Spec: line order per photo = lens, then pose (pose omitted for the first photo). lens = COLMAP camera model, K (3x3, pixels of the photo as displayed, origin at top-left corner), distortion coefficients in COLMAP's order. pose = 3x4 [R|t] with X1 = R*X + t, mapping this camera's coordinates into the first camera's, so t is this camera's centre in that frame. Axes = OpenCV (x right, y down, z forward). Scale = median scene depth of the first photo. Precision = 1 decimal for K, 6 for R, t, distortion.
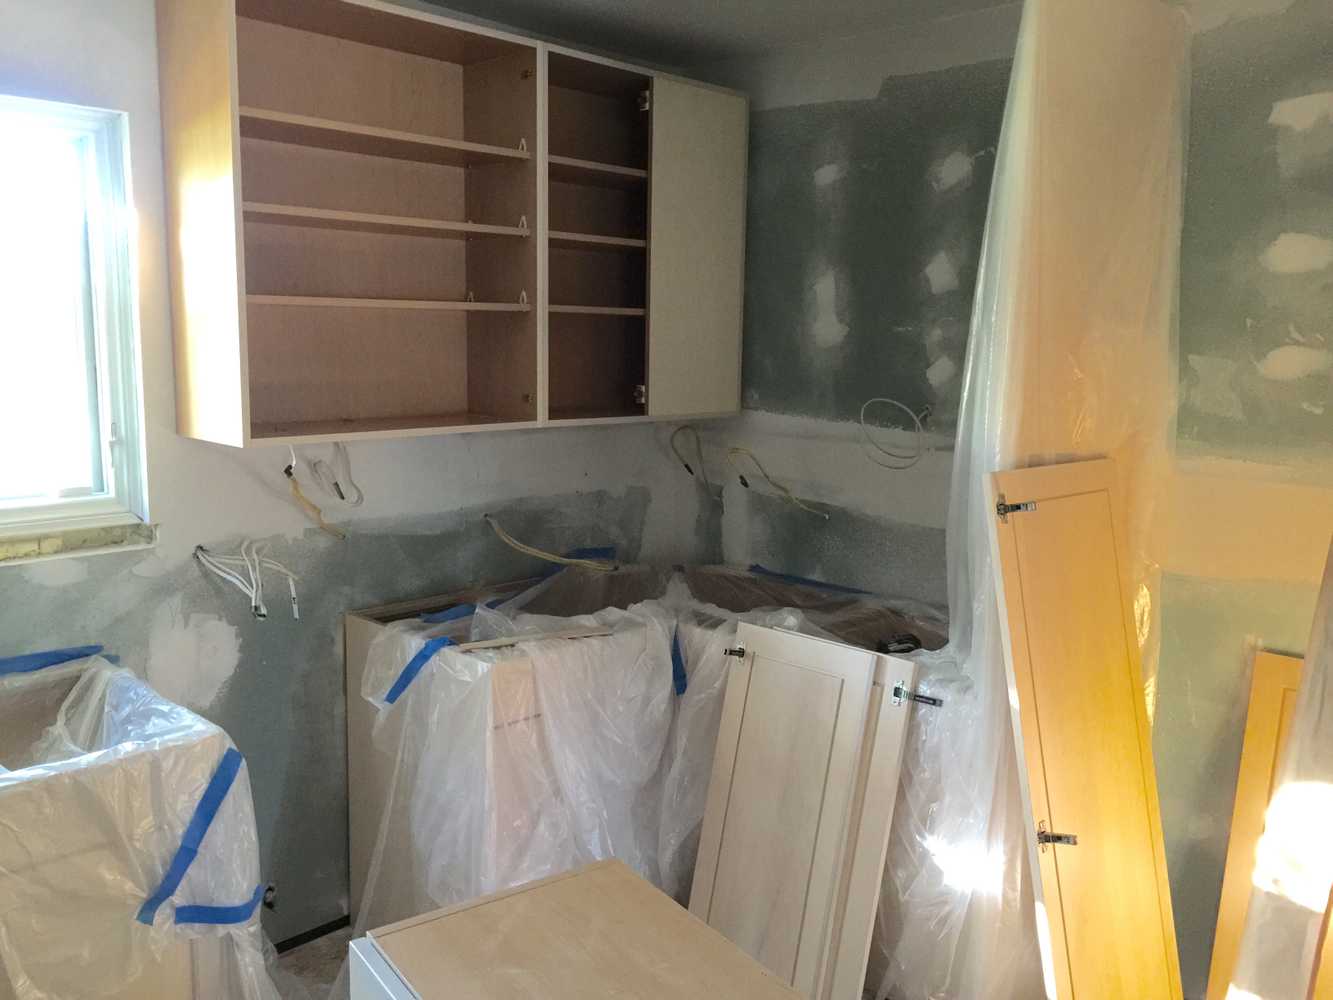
lens RADIAL K [[1140.6, 0, 675.6], [0, 1140.6, 492.3], [0, 0, 1]] dist [0.076152, -0.097086]
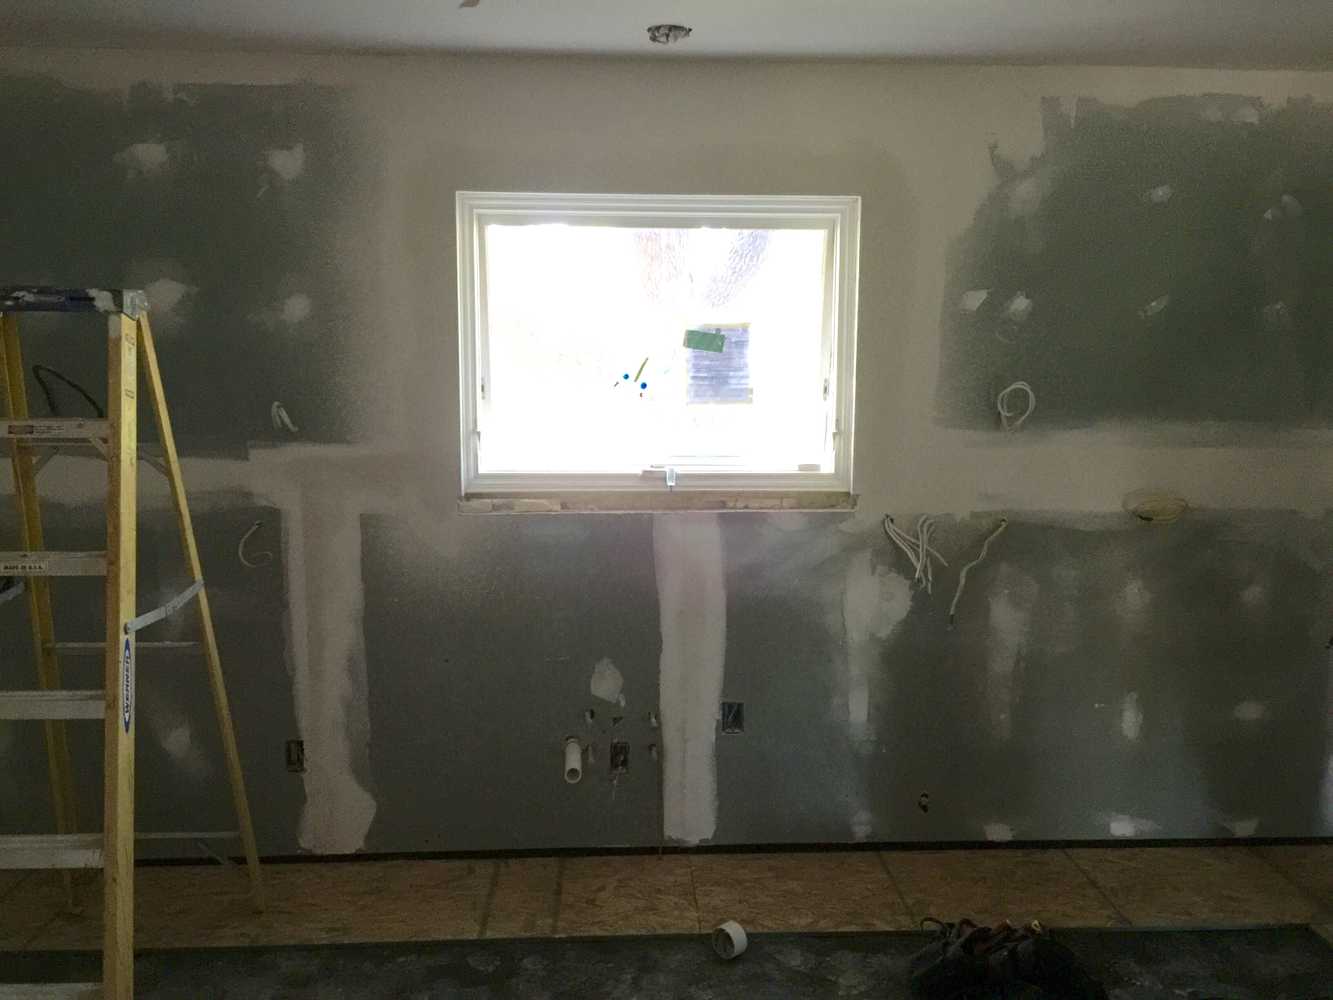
lens RADIAL K [[1140.6, 0, 679.8], [0, 1140.6, 489.6], [0, 0, 1]] dist [0.076152, -0.097086]
pose [[0.733016, 0.075878, -0.675966, 0.305738], [-0.091907, 0.995694, 0.012104, 0.024401], [0.673974, 0.053253, 0.736833, -0.131837]]
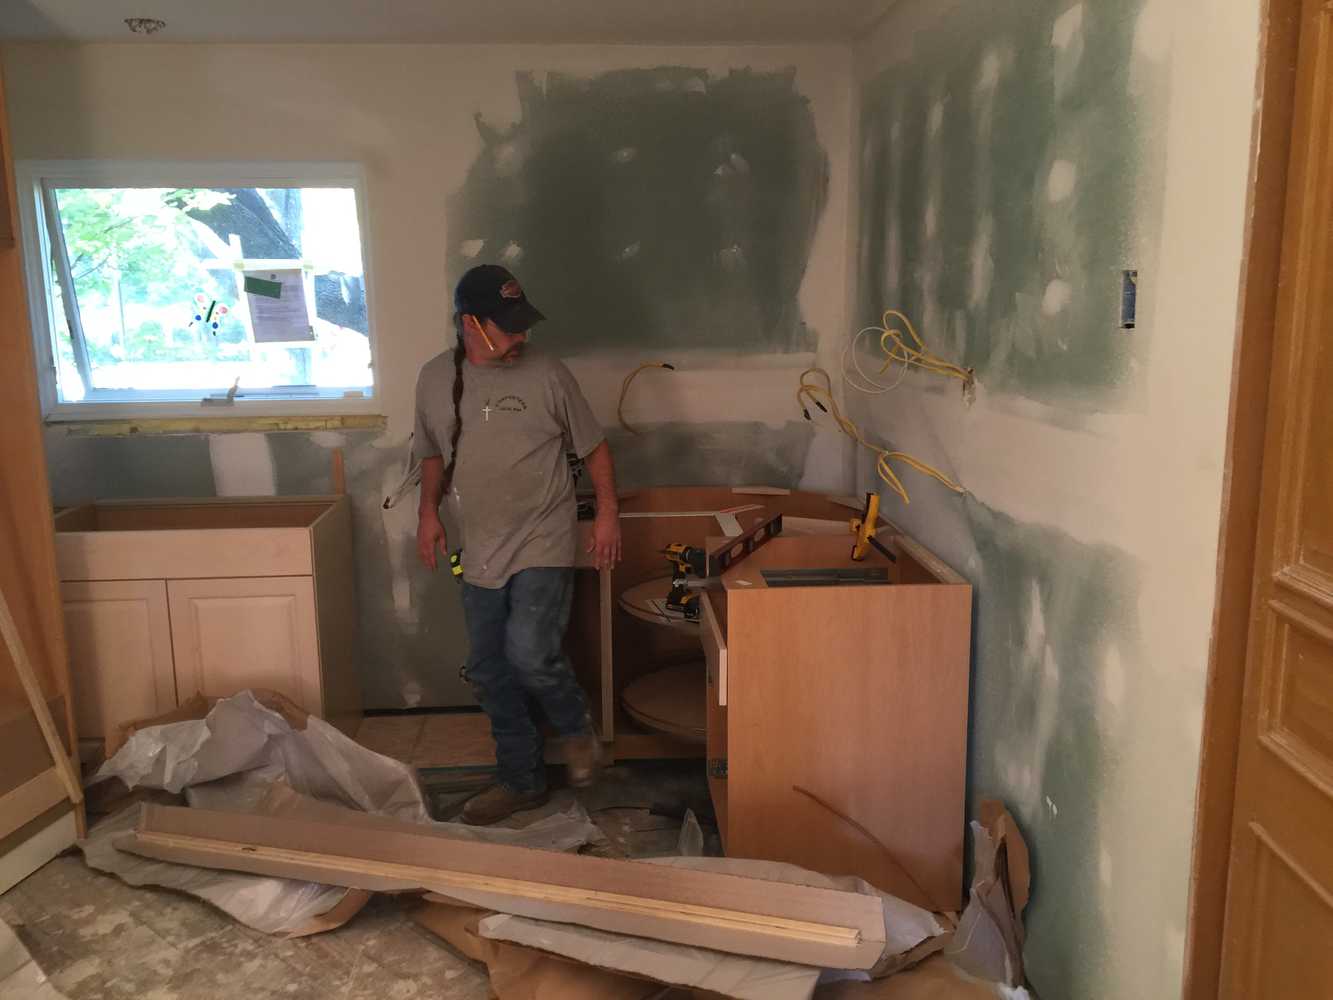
lens RADIAL K [[1140.6, 0, 658.3], [0, 1140.6, 507.5], [0, 0, 1]] dist [0.076152, -0.097086]
pose [[0.732860, 0.100455, -0.672923, 0.913845], [-0.073096, 0.994941, 0.068919, 0.016763], [0.676442, -0.001320, 0.736495, 0.082423]]
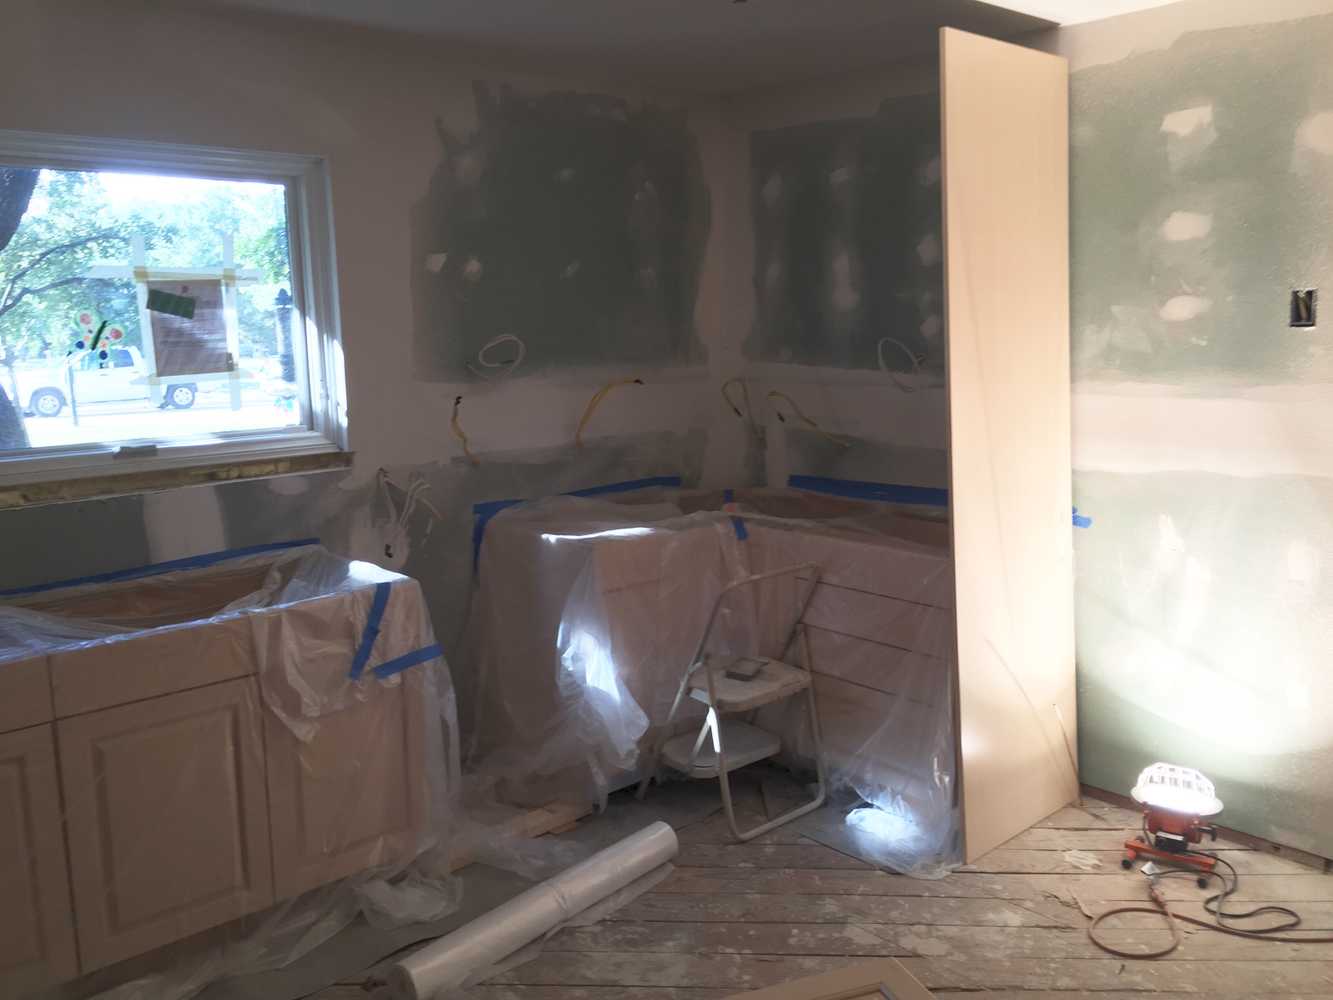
lens RADIAL K [[1140.6, 0, 680.1], [0, 1140.6, 482.7], [0, 0, 1]] dist [0.076152, -0.097086]
pose [[0.998523, -0.024846, -0.048307, 0.008851], [0.025189, 0.999662, 0.006504, 0.065554], [0.048129, -0.007712, 0.998811, -0.359167]]
